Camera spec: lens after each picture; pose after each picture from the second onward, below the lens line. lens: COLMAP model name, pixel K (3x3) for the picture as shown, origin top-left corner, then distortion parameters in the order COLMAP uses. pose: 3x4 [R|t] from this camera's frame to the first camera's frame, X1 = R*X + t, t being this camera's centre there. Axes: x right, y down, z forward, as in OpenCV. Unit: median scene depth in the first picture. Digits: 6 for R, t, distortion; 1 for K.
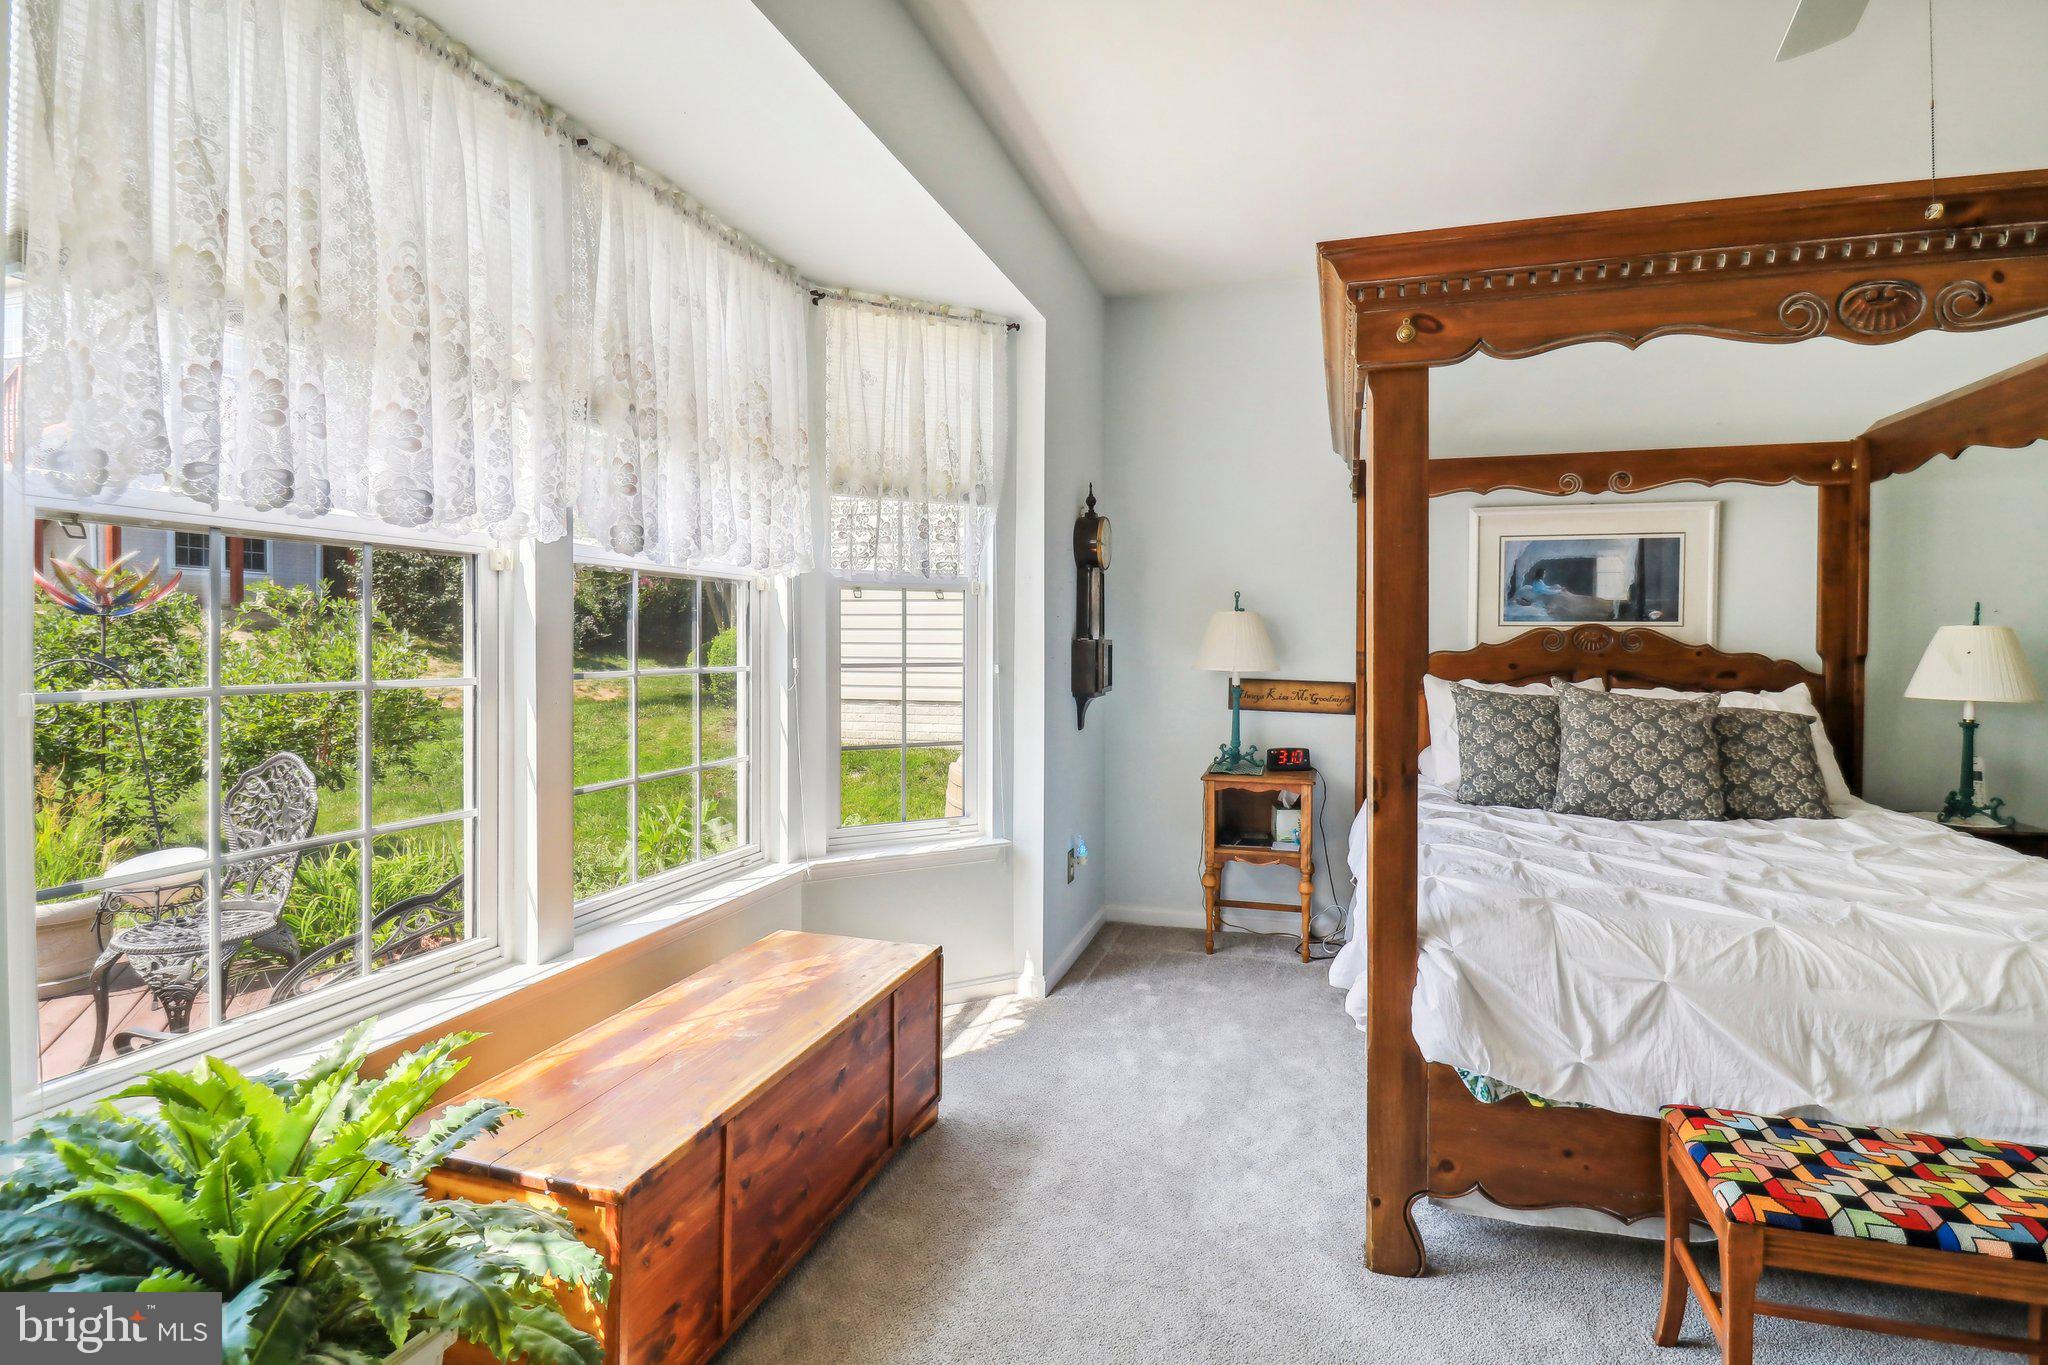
lens RADIAL K [[1009.7, 0, 1026.9], [0, 1009.7, 650.9], [0, 0, 1]] dist [-0.002119, -0.014146]
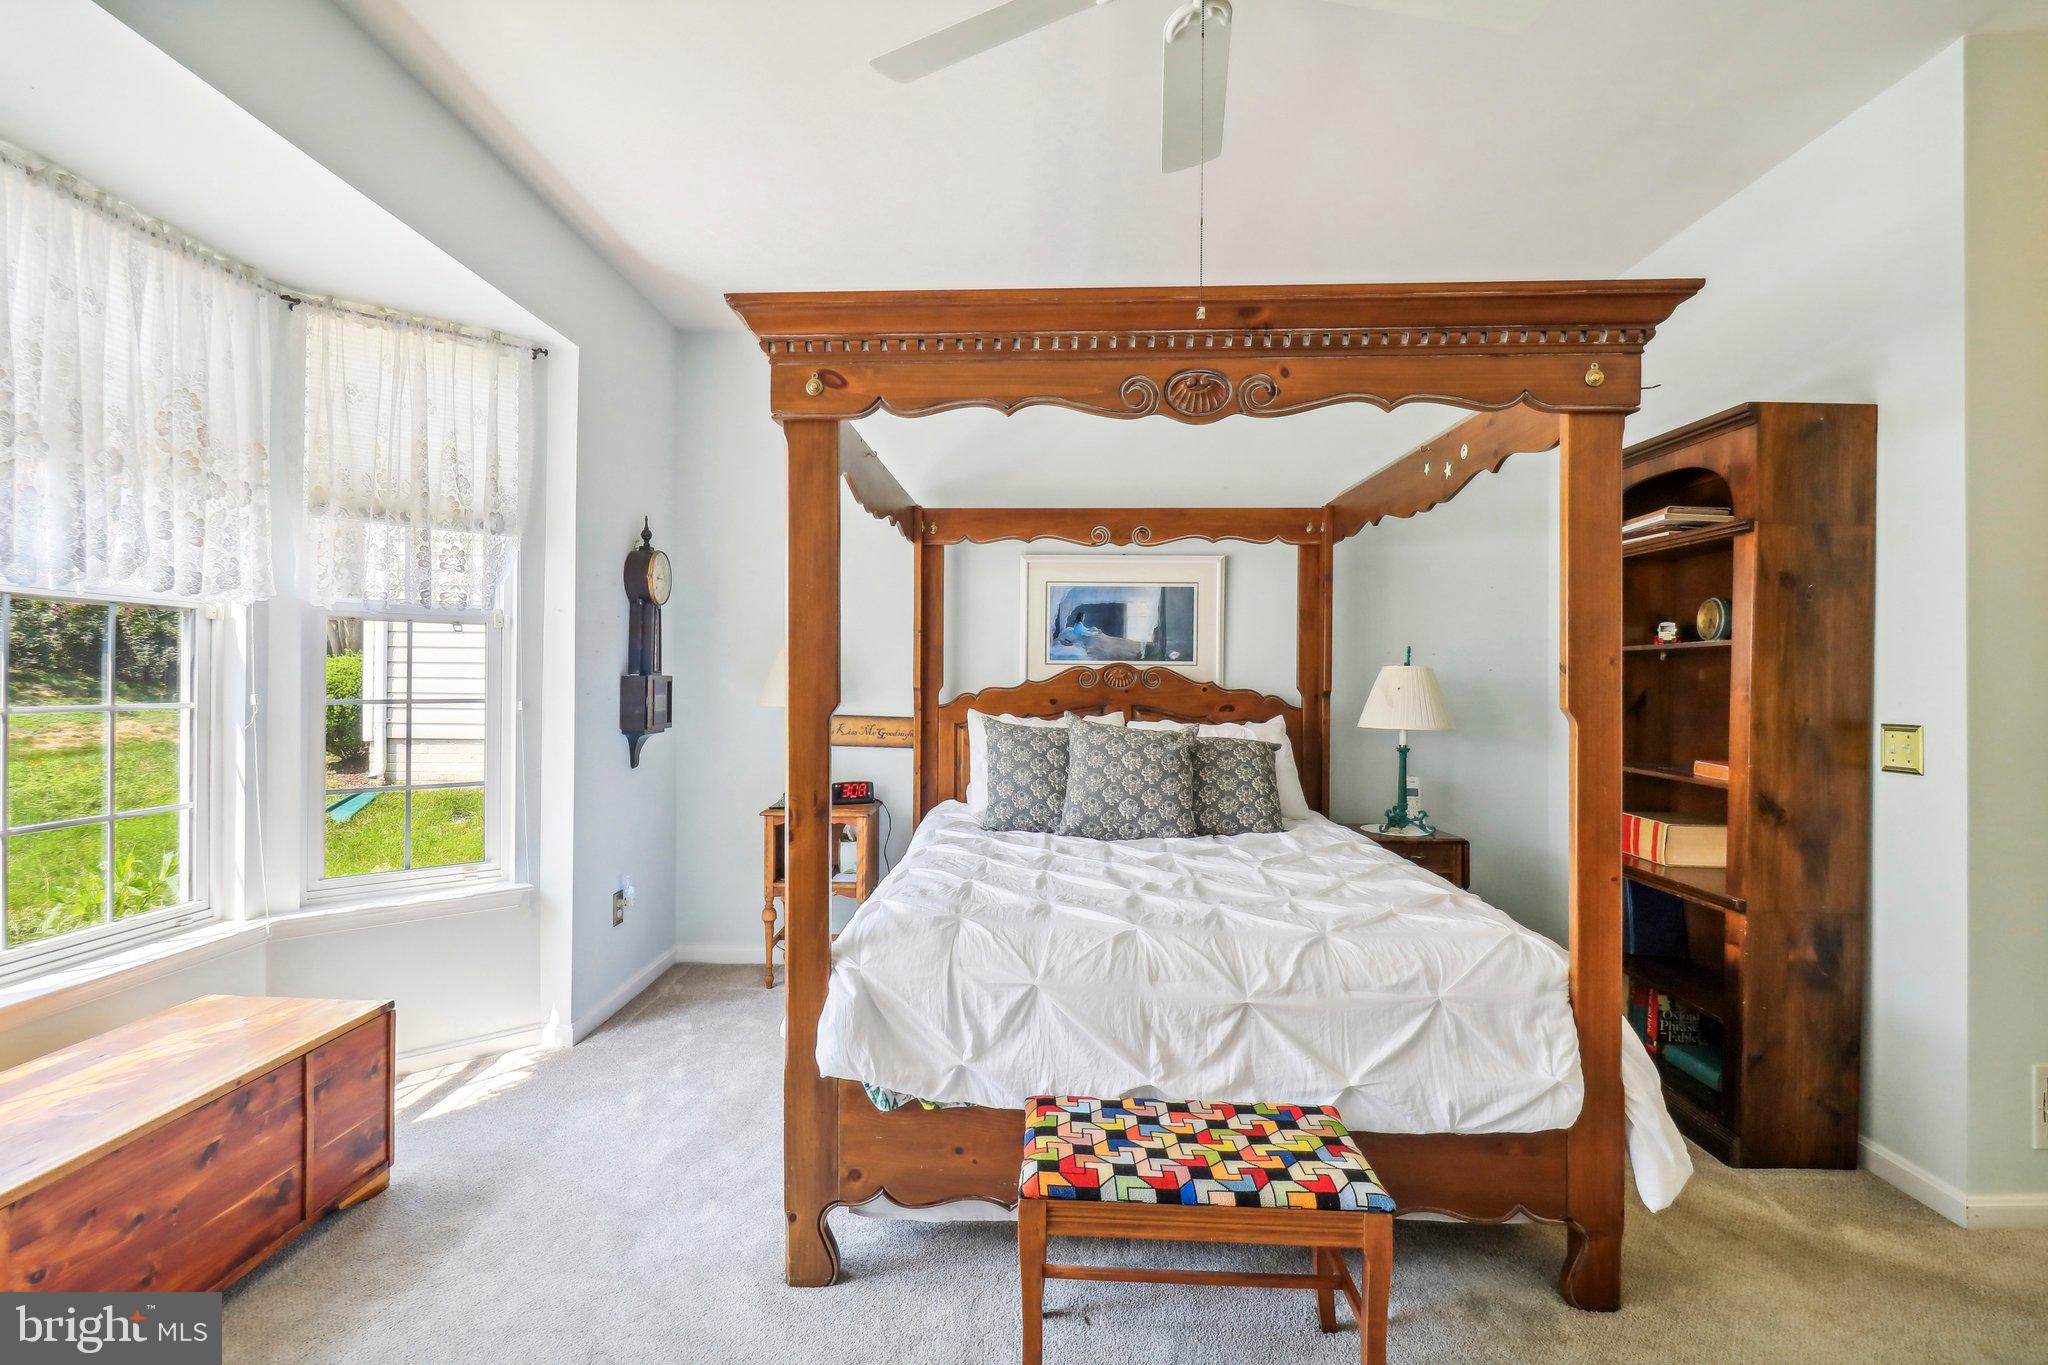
lens RADIAL K [[1006.9, 0, 994.6], [0, 1006.9, 670.2], [0, 0, 1]] dist [-0.002947, -0.012618]
pose [[0.967197, 0.005329, 0.253970, 0.207563], [-0.000938, 0.999848, -0.017406, 0.000848], [-0.254024, 0.016597, 0.967055, -0.047119]]
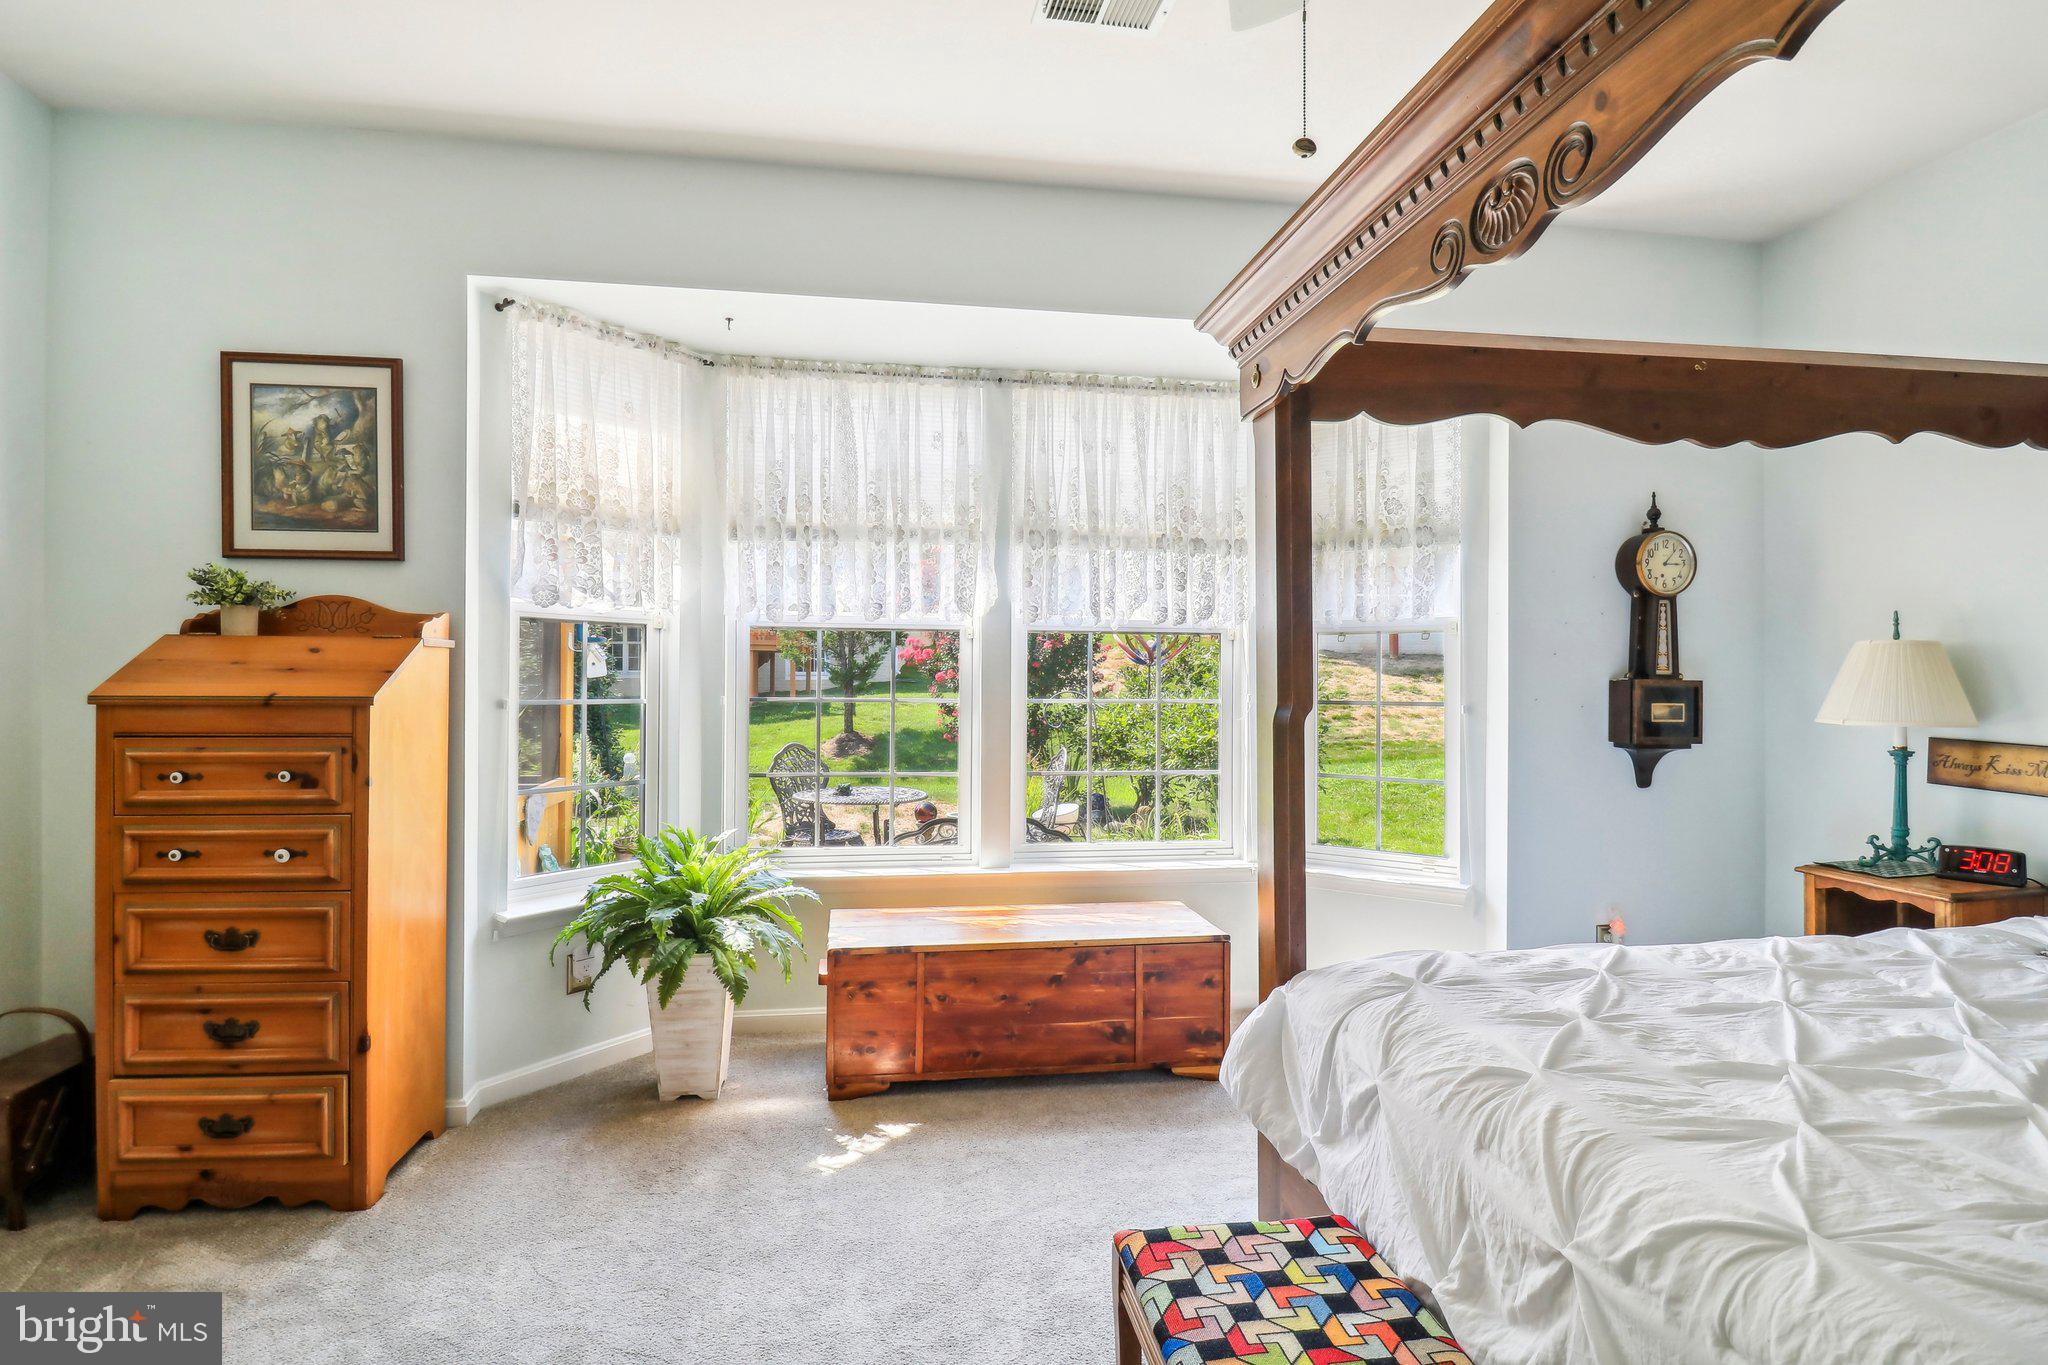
lens RADIAL K [[1015.7, 0, 1014.9], [0, 1015.7, 664.3], [0, 0, 1]] dist [-0.001067, -0.012876]
pose [[0.434273, -0.013255, -0.900684, 0.858752], [-0.014523, 0.999659, -0.021713, 0.002368], [0.900664, 0.022510, 0.433932, 0.237021]]
